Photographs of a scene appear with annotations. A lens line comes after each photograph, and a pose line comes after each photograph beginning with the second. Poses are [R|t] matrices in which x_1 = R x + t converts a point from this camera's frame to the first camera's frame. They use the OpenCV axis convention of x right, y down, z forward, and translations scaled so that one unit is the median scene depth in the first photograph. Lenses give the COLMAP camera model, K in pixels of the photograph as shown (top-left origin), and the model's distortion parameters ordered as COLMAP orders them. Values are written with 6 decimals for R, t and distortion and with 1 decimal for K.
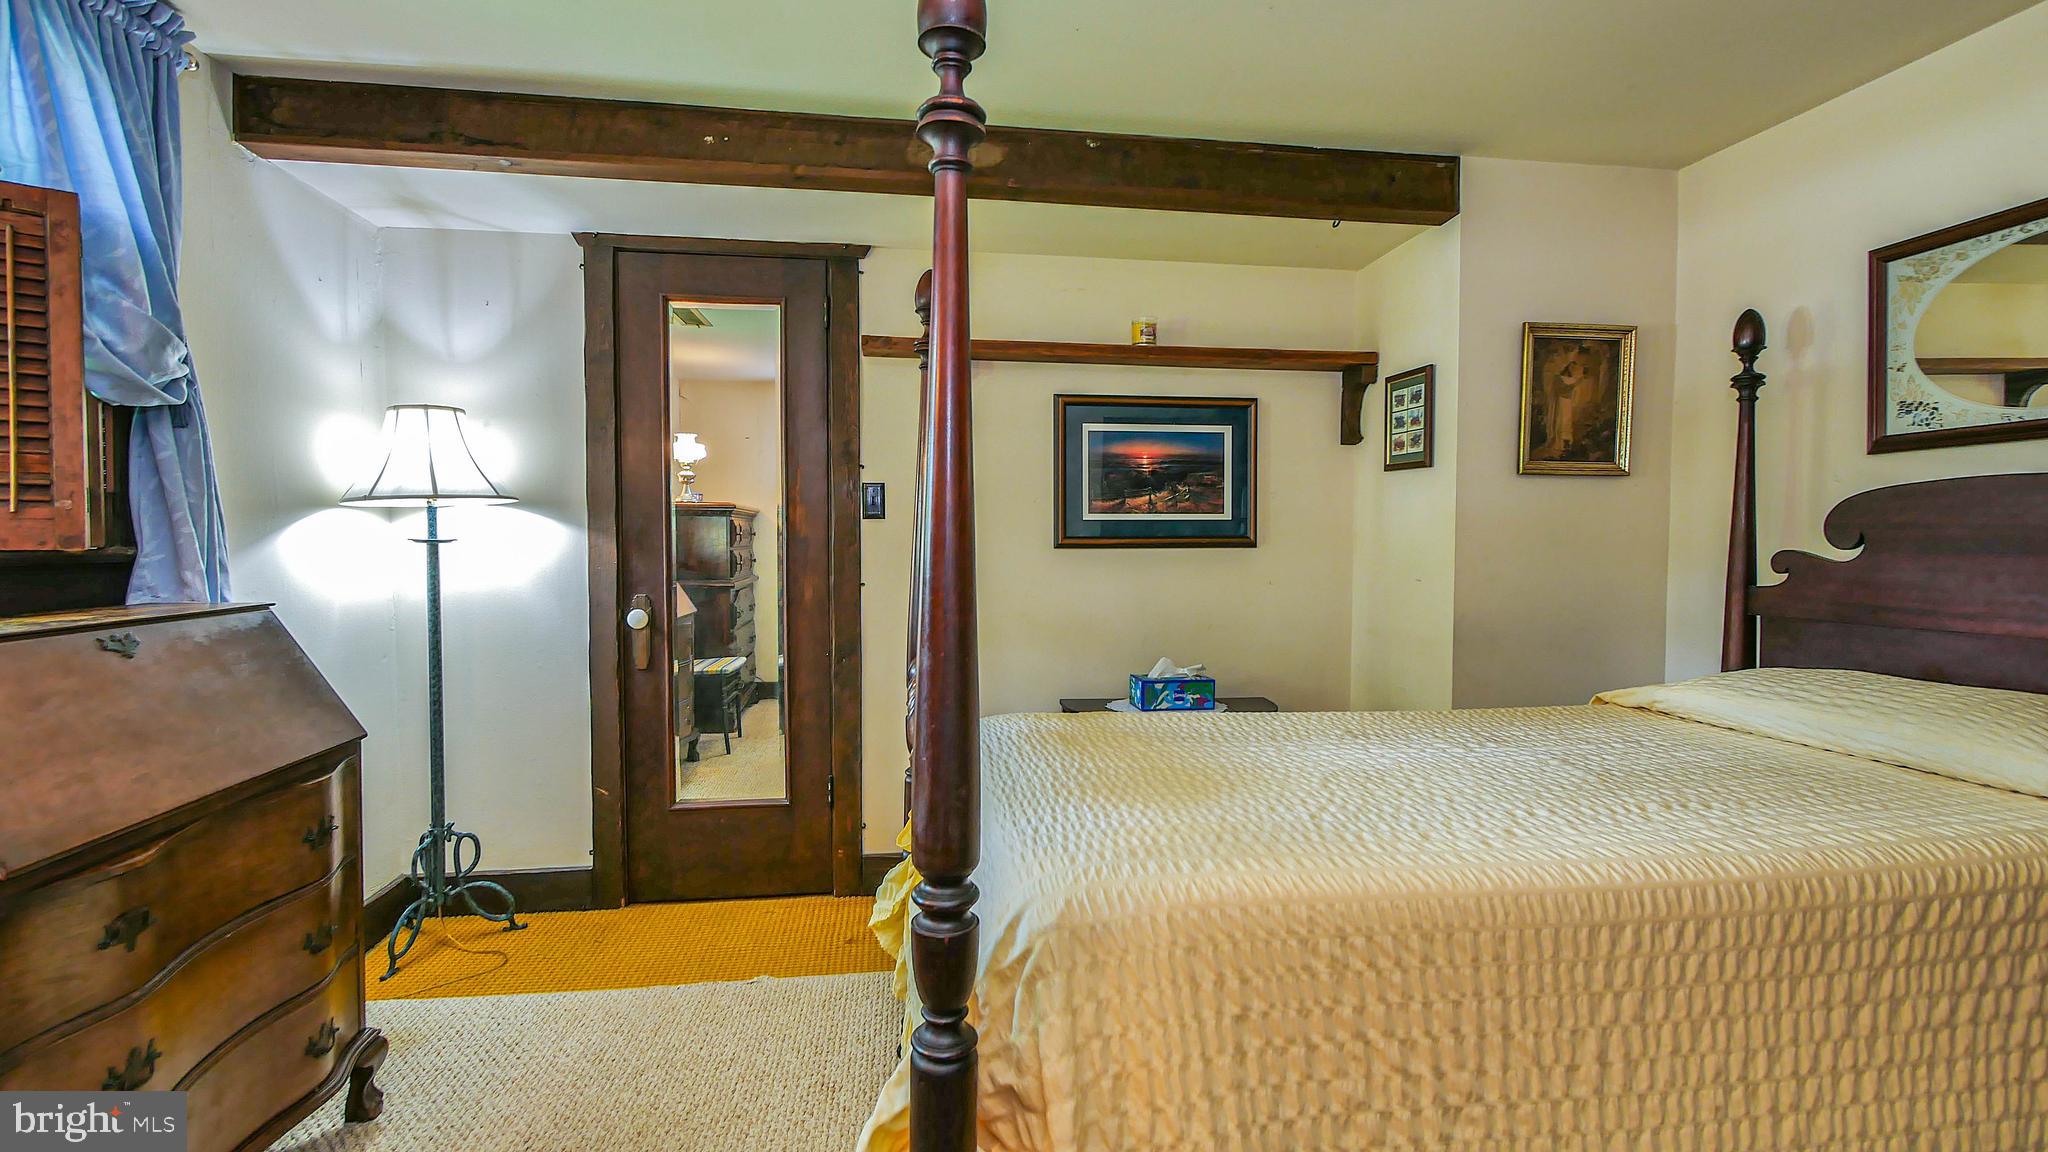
lens RADIAL K [[870.6, 0, 1018.9], [0, 870.6, 559.6], [0, 0, 1]] dist [-0.002935, -0.000453]
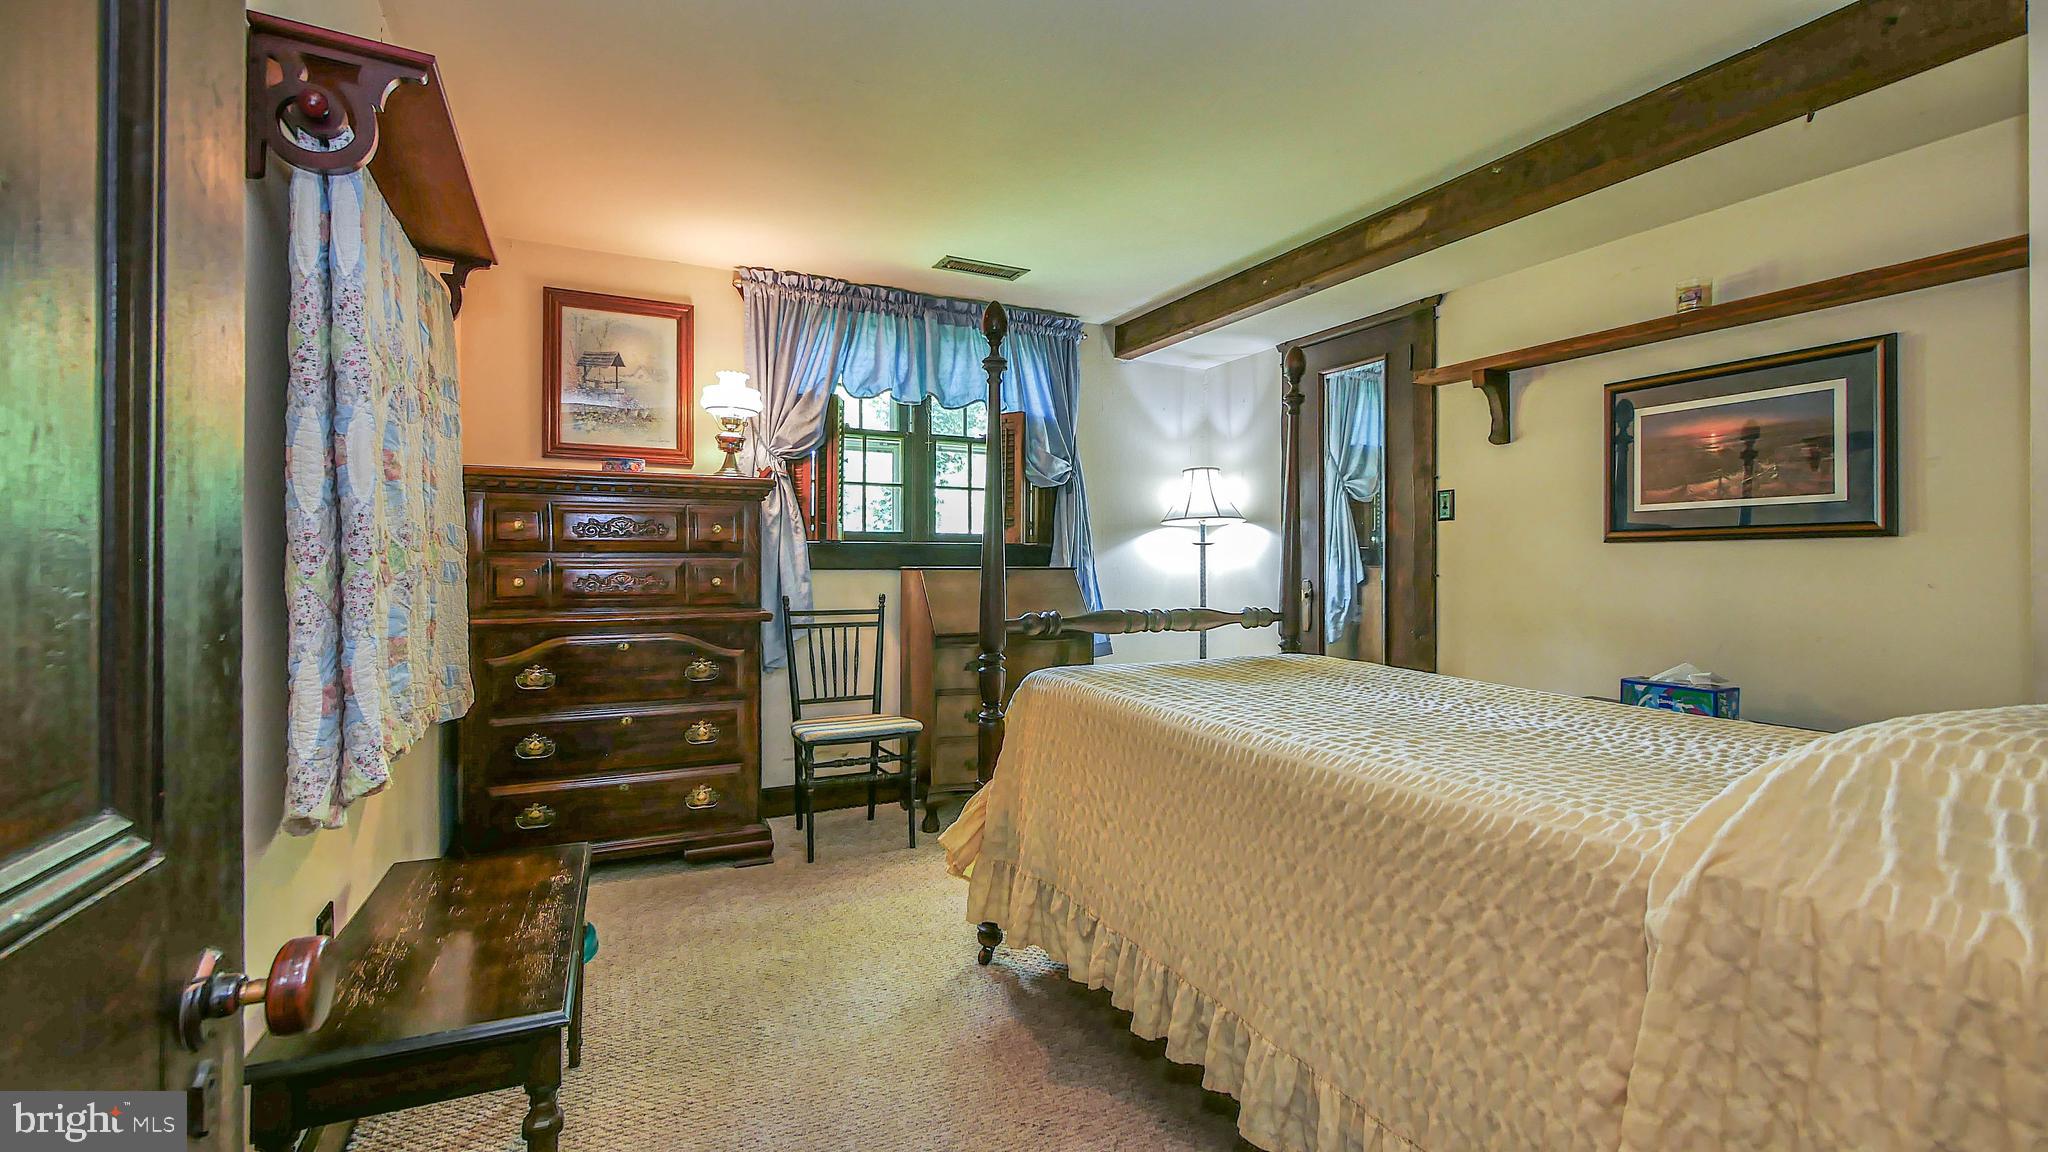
lens RADIAL K [[870.6, 0, 1018.9], [0, 870.6, 559.6], [0, 0, 1]] dist [-0.002935, -0.000453]
pose [[0.316082, -0.003334, -0.948726, 0.785562], [-0.029196, 0.999486, -0.013239, 0.039404], [0.948283, 0.031884, 0.315822, 0.079504]]
